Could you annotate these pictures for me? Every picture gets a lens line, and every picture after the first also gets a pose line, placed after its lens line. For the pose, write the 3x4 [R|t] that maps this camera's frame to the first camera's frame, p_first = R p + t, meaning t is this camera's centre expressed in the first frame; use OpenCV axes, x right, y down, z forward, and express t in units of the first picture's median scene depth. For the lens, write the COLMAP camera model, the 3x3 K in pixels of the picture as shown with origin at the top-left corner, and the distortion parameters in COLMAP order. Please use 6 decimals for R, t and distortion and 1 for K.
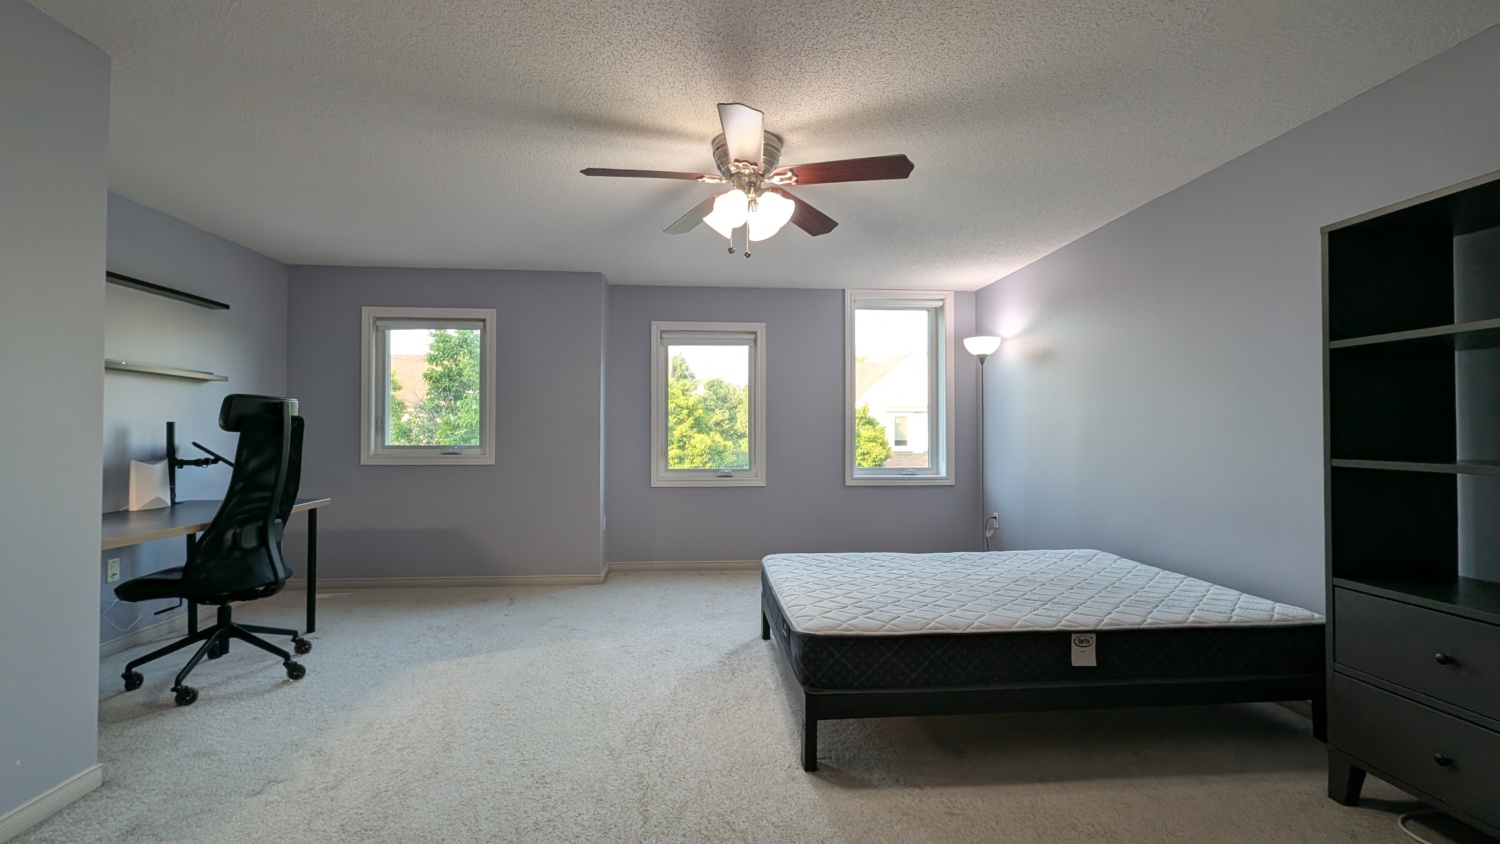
lens RADIAL K [[612.5, 0, 743.6], [0, 612.5, 422.9], [0, 0, 1]] dist [0.000924, 0.000096]
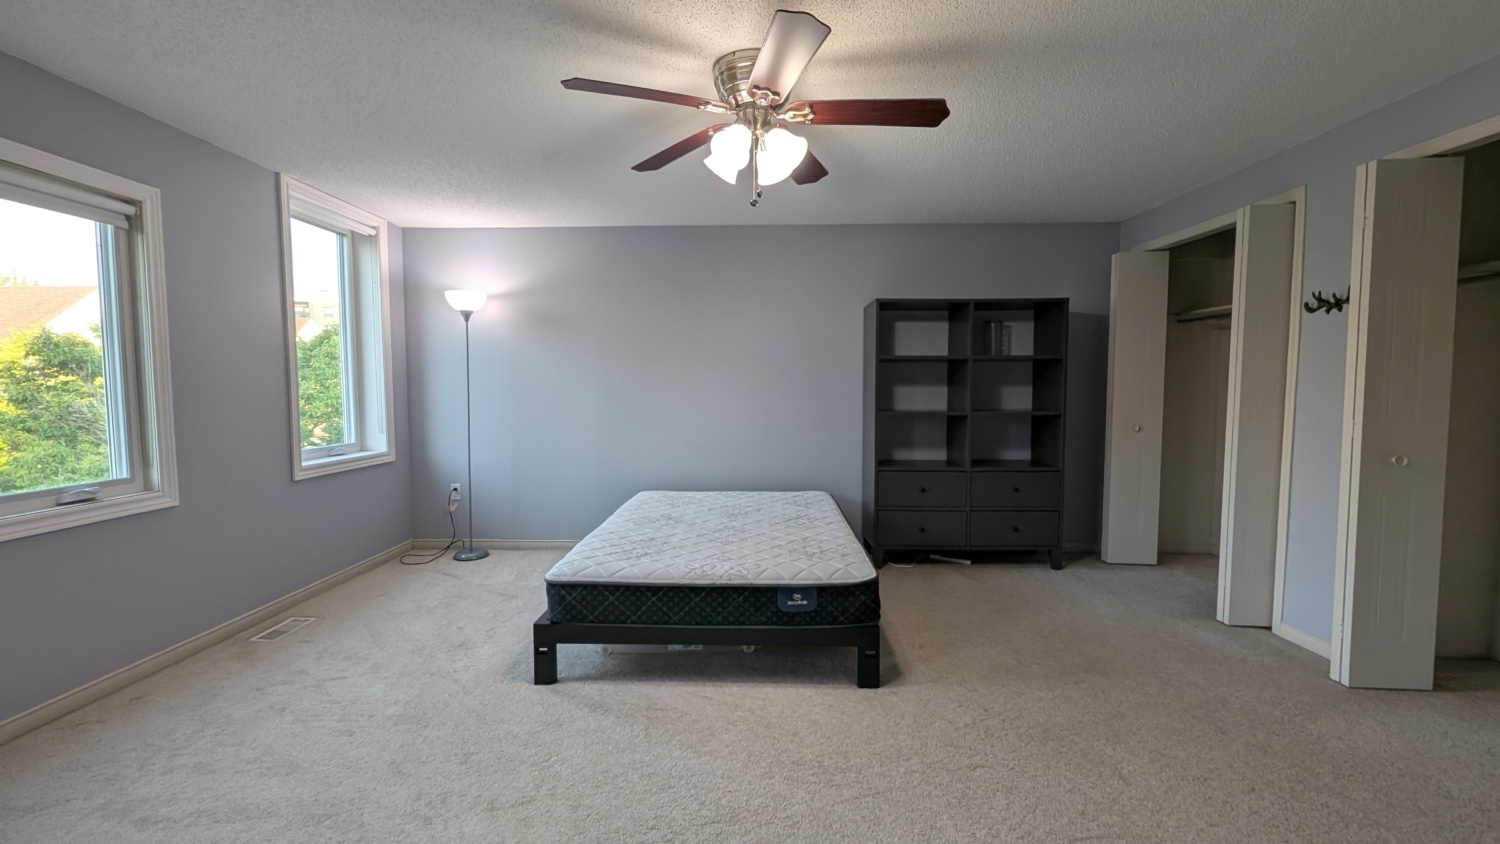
lens RADIAL K [[612.5, 0, 743.6], [0, 612.5, 422.9], [0, 0, 1]] dist [0.000924, 0.000096]
pose [[0.105725, -0.061172, 0.992512, -0.441148], [-0.013870, 0.997918, 0.062983, -0.008021], [-0.994299, -0.020425, 0.104656, 0.466940]]
